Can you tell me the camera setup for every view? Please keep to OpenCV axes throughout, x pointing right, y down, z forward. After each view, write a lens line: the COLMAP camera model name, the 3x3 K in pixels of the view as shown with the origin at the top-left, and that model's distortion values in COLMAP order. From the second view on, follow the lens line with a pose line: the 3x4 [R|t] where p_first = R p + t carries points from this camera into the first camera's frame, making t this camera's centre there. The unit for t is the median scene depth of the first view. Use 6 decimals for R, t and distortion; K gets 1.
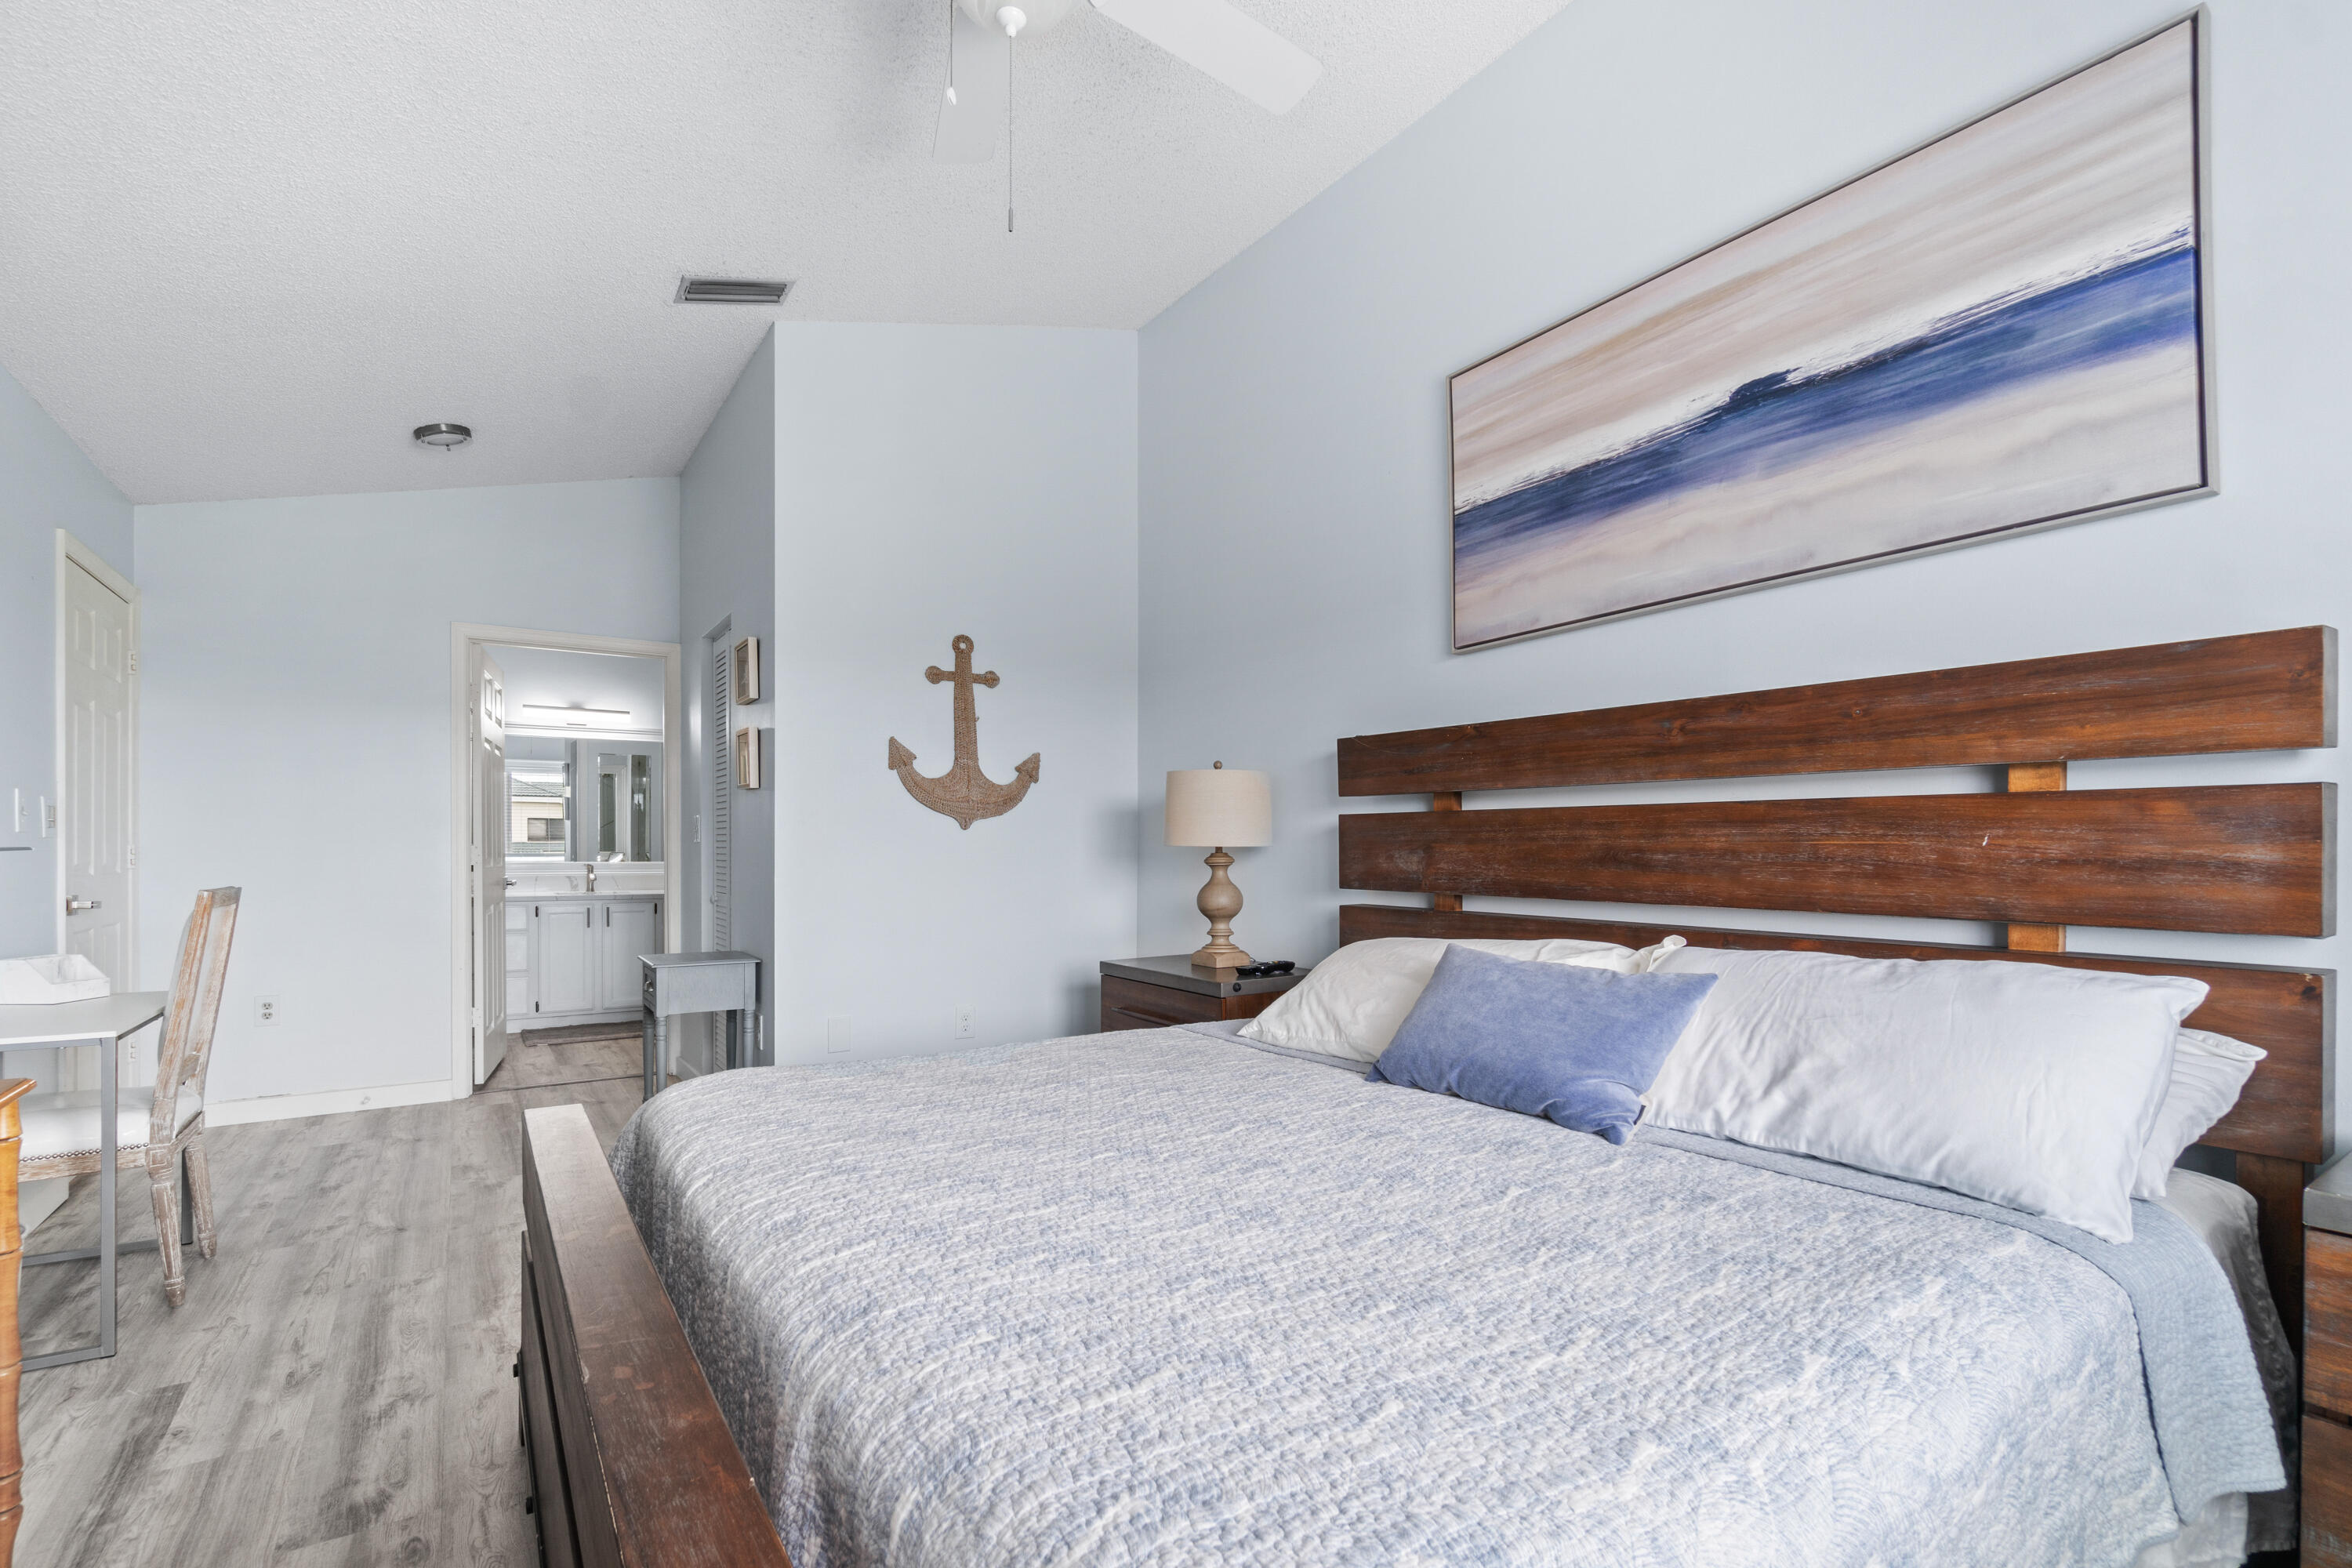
lens RADIAL K [[1031.8, 0, 1112.2], [0, 1031.8, 836.9], [0, 0, 1]] dist [-0.008441, 0.000577]
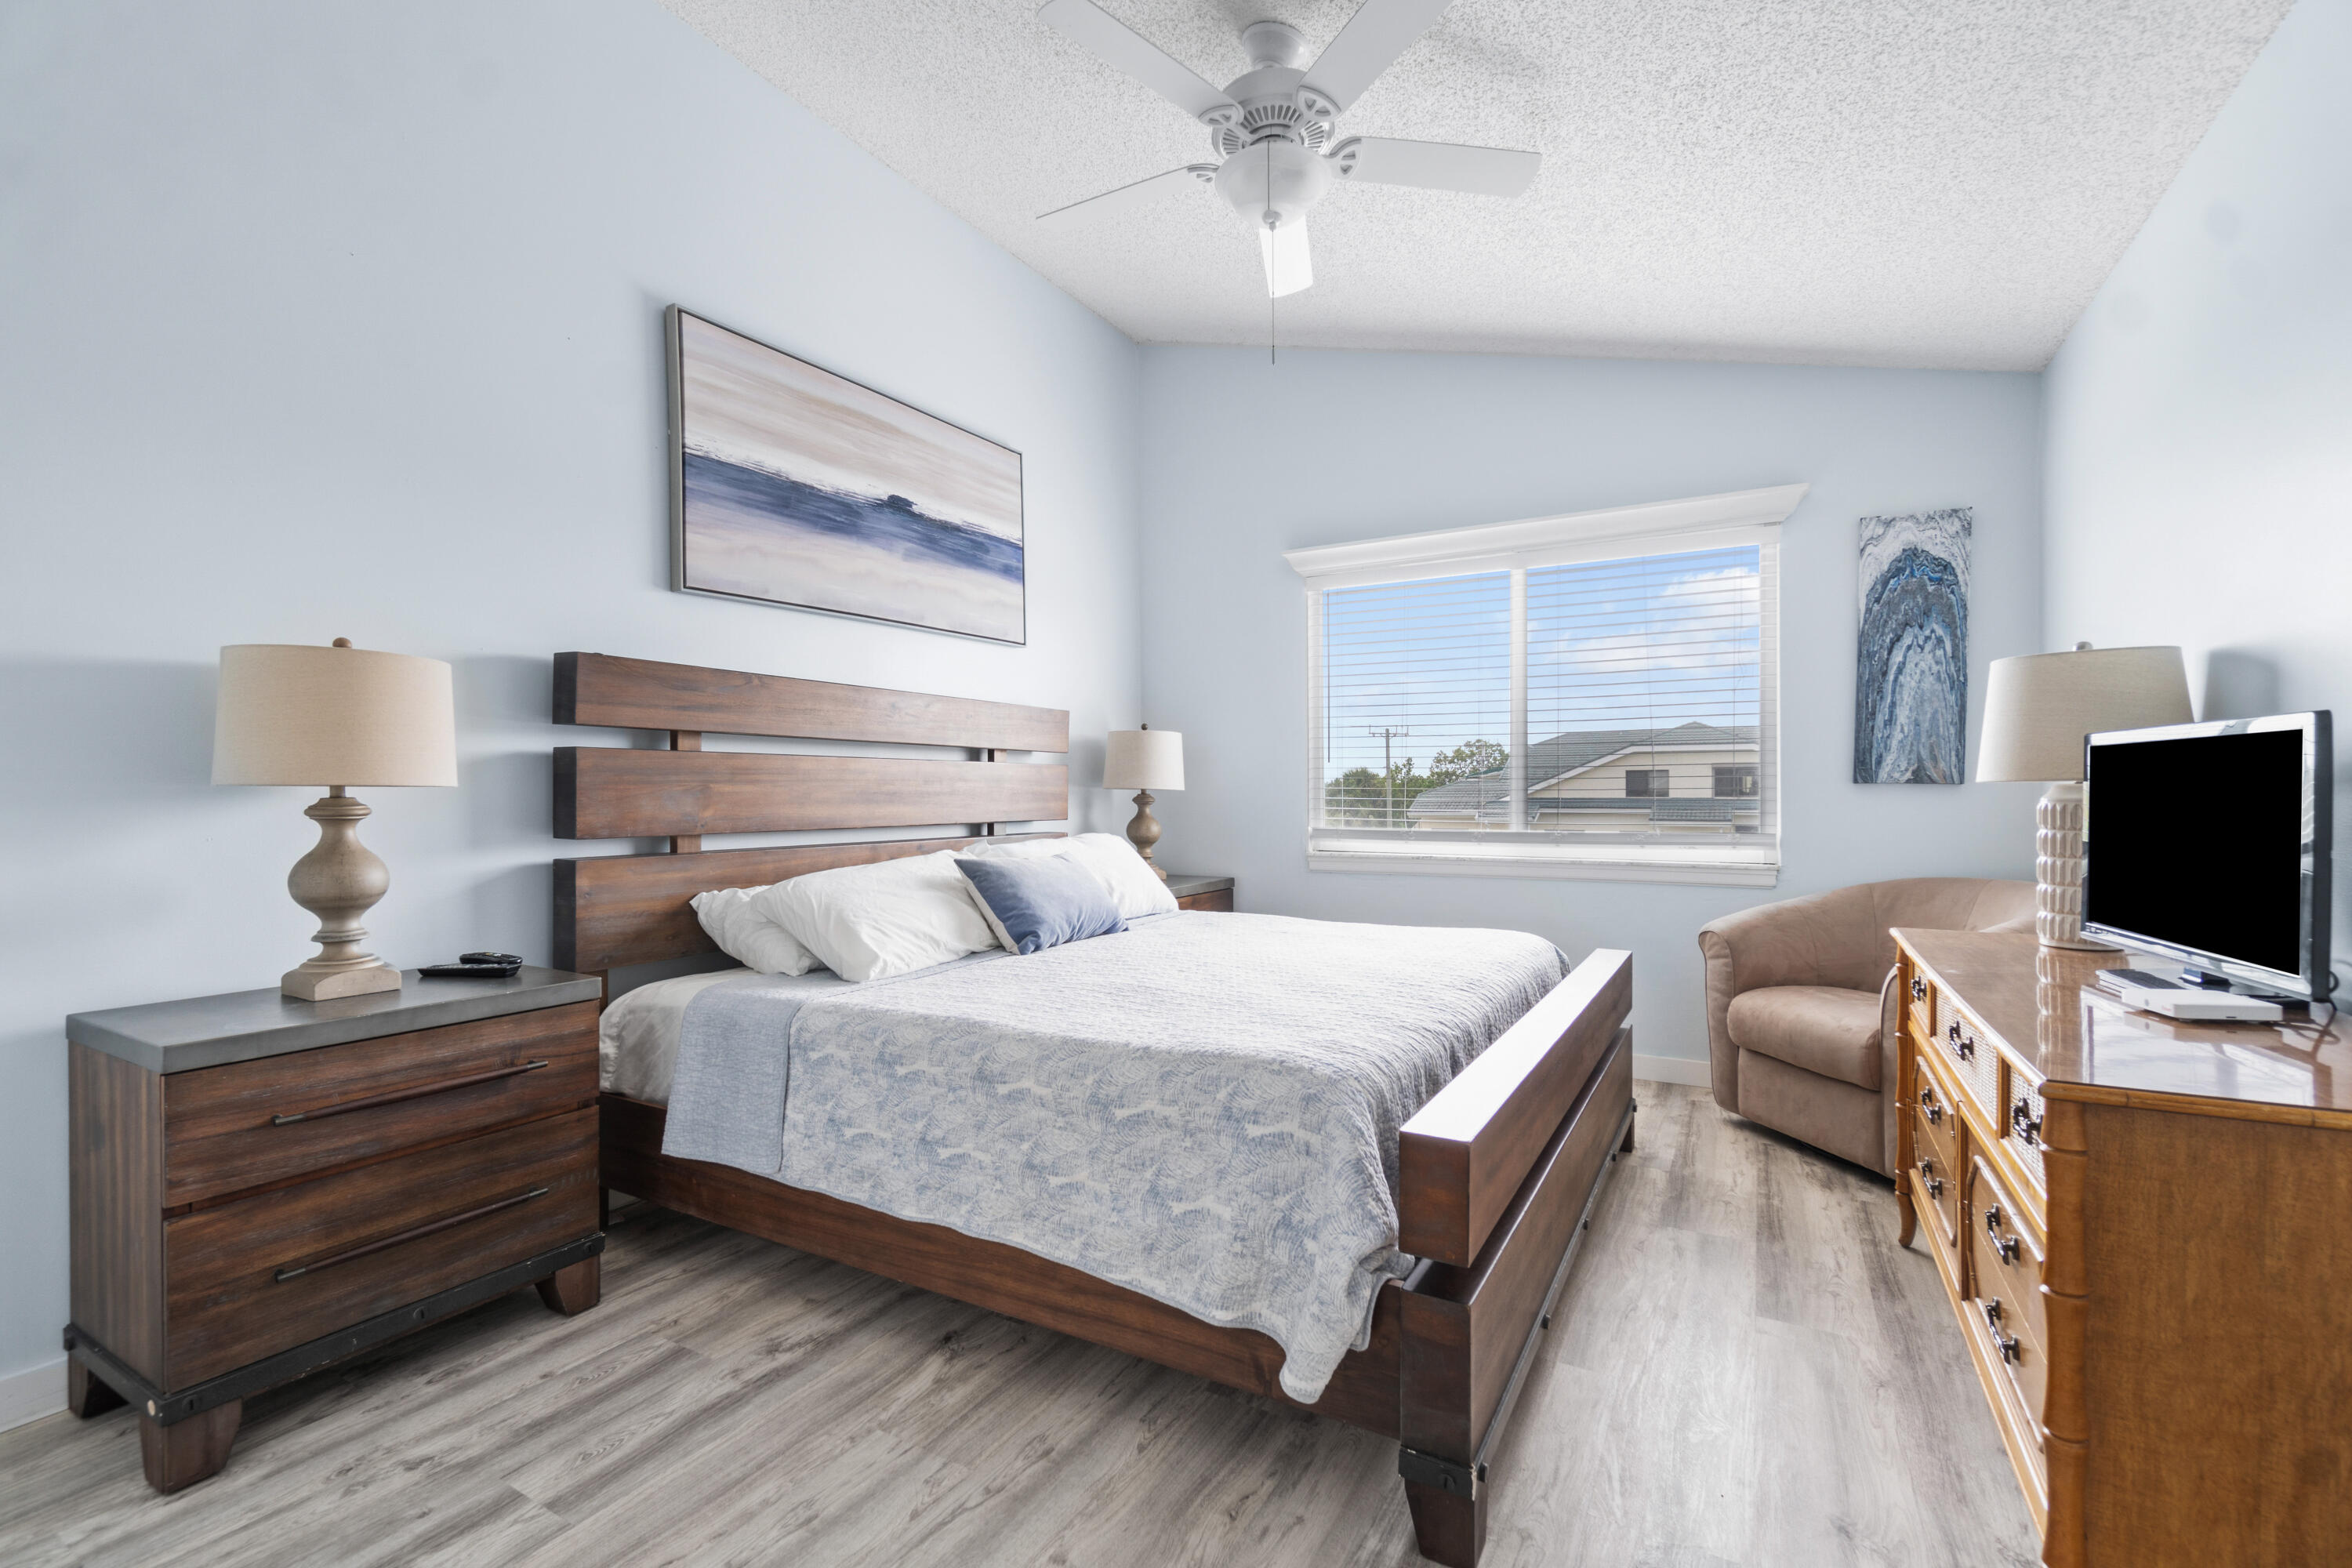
lens RADIAL K [[1031.8, 0, 1177.7], [0, 1031.8, 788.1], [0, 0, 1]] dist [-0.008441, 0.000577]
pose [[-0.475279, -0.001416, 0.879834, -0.849743], [-0.008401, 0.999960, -0.002929, 0.011735], [-0.879795, -0.008784, -0.475272, 1.166441]]
